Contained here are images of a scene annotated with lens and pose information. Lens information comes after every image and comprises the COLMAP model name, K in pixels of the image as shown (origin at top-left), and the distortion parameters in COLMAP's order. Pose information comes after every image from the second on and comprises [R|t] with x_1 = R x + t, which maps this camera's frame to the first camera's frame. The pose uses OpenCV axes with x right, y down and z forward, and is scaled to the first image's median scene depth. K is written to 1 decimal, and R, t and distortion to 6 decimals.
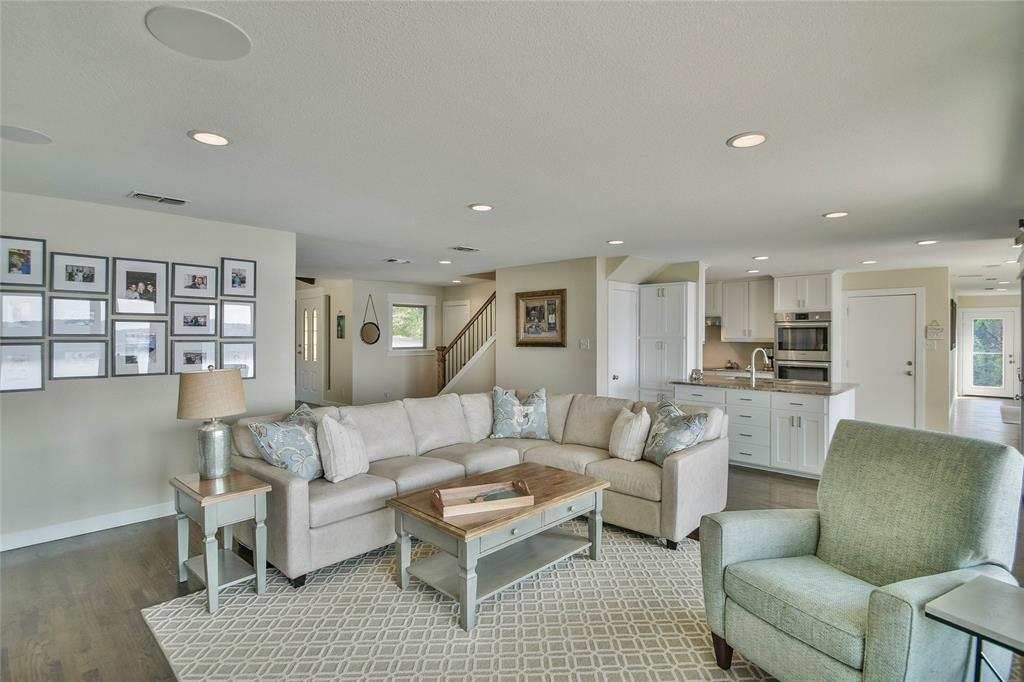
lens RADIAL K [[507.0, 0, 504.9], [0, 507.0, 335.9], [0, 0, 1]] dist [-0.012321, -0.004218]
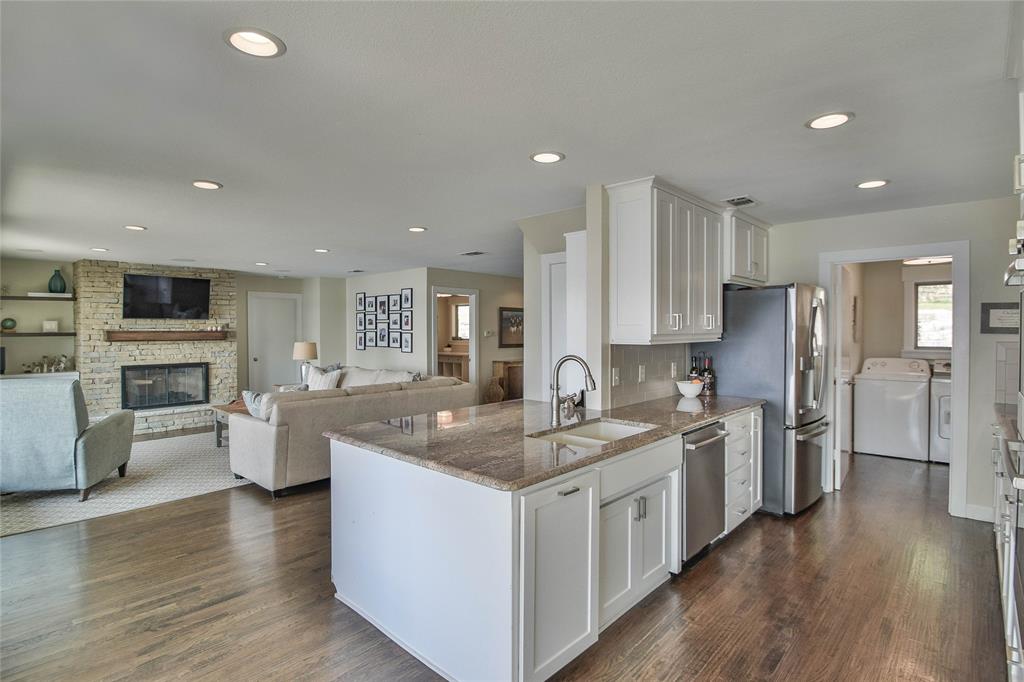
lens RADIAL K [[507.0, 0, 493.3], [0, 507.0, 329.3], [0, 0, 1]] dist [-0.012321, -0.004218]
pose [[-0.003061, -0.001641, -0.999994, 0.893437], [0.000022, 0.999999, -0.001641, 0.001624], [0.999995, -0.000027, -0.003061, 0.882324]]
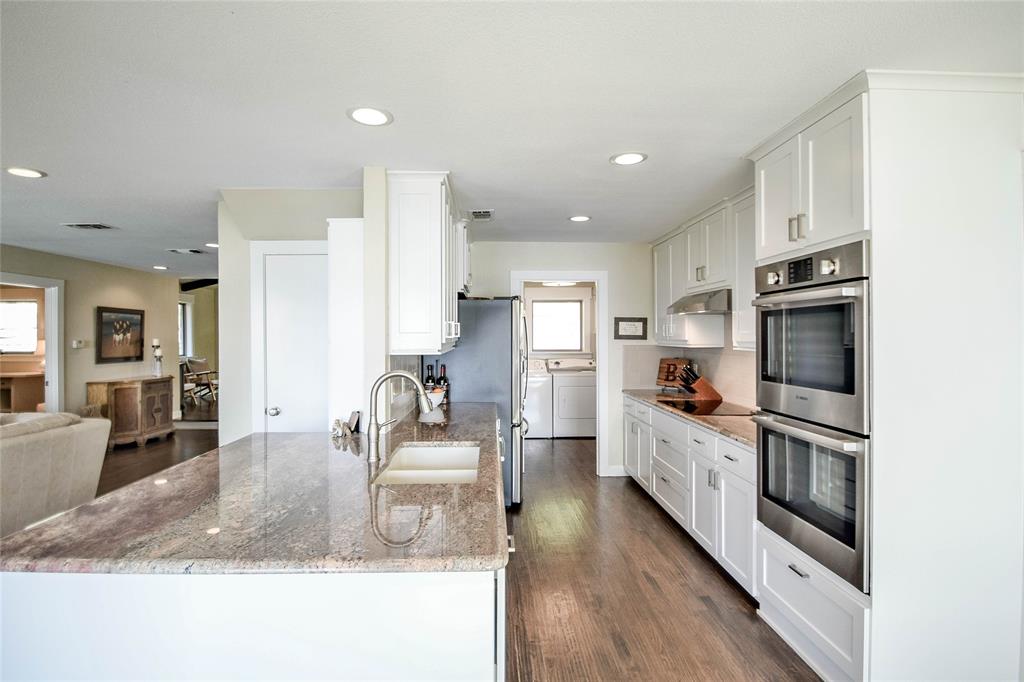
lens RADIAL K [[507.0, 0, 506.3], [0, 507.0, 332.7], [0, 0, 1]] dist [-0.012321, -0.004218]
pose [[0.710506, -0.007524, -0.703651, 0.761374], [0.004061, 0.999970, -0.006592, -0.000562], [0.703679, 0.001827, 0.710515, 0.756684]]
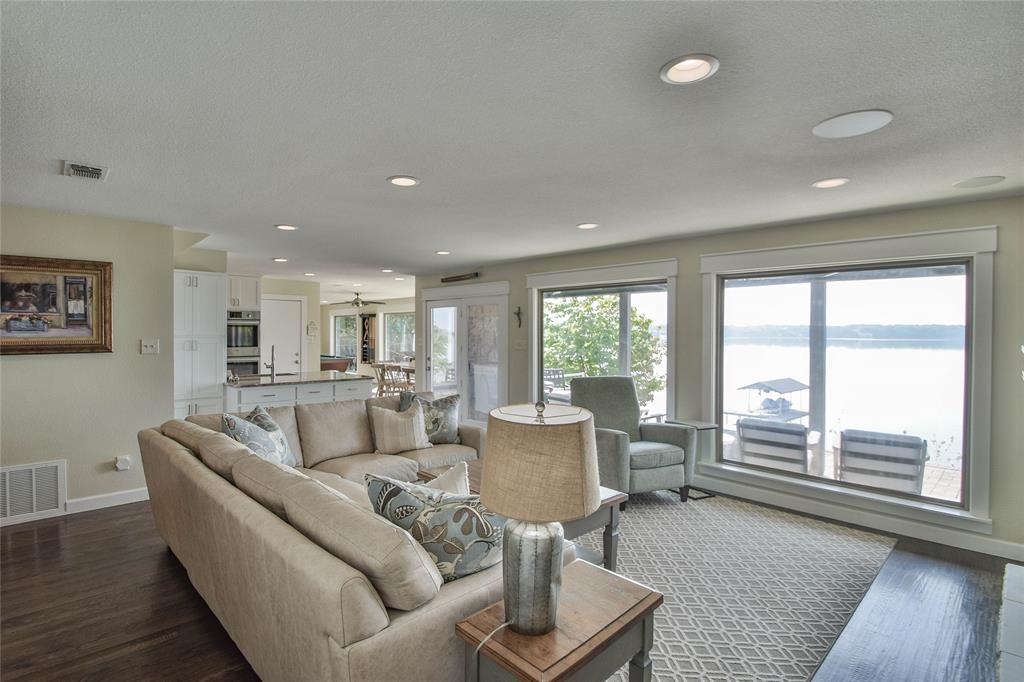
lens RADIAL K [[507.0, 0, 509.0], [0, 507.0, 340.0], [0, 0, 1]] dist [-0.012321, -0.004218]
pose [[0.024313, -0.016284, 0.999572, -0.502691], [-0.008096, 0.999831, 0.016486, -0.008000], [-0.999672, -0.008493, 0.024177, 0.459736]]
